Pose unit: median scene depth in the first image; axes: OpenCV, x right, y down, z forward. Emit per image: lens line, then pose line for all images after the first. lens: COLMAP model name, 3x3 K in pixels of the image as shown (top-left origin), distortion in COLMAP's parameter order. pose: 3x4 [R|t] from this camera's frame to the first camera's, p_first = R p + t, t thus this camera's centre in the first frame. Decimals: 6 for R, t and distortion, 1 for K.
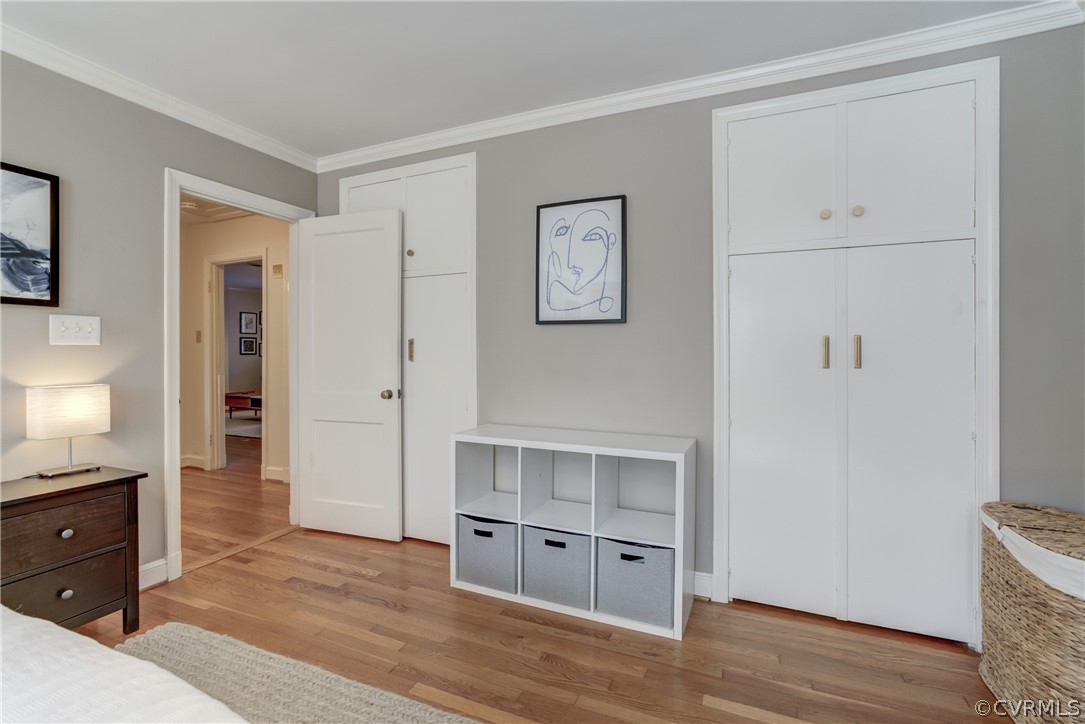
lens RADIAL K [[494.4, 0, 543.8], [0, 494.4, 345.4], [0, 0, 1]] dist [-0.015442, 0.001288]
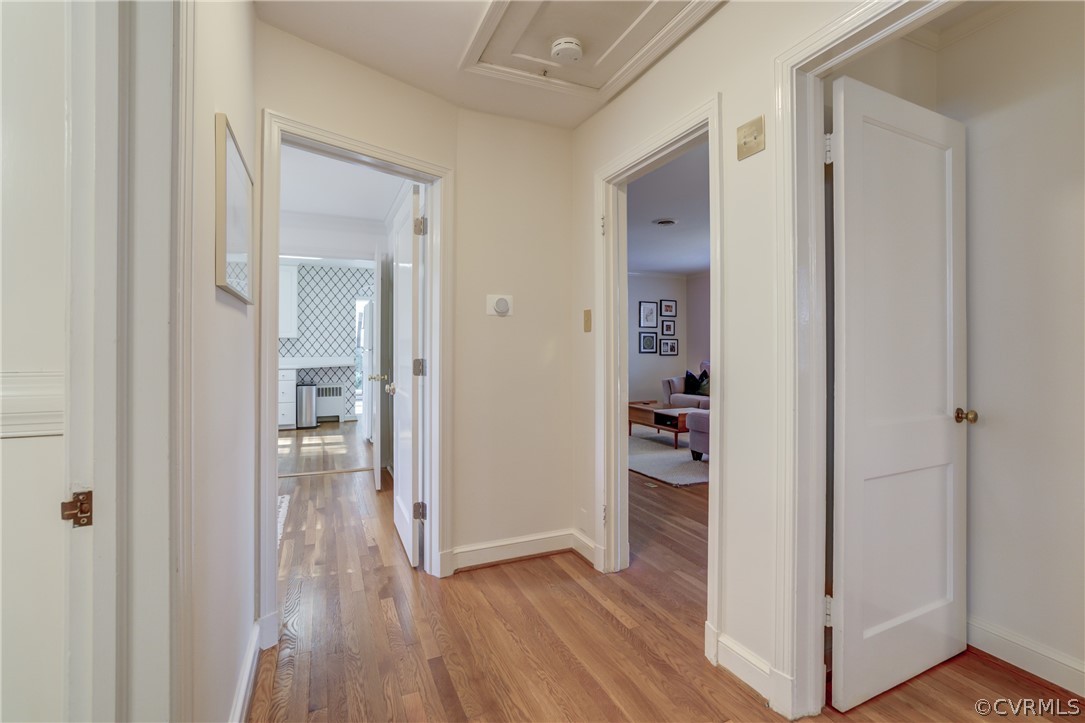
lens RADIAL K [[494.4, 0, 546.3], [0, 494.4, 352.8], [0, 0, 1]] dist [-0.015442, 0.001288]
pose [[0.748291, 0.009907, -0.663297, -0.228811], [0.001003, 0.999870, 0.016065, 0.005667], [0.663370, -0.012686, 0.748184, 0.343315]]
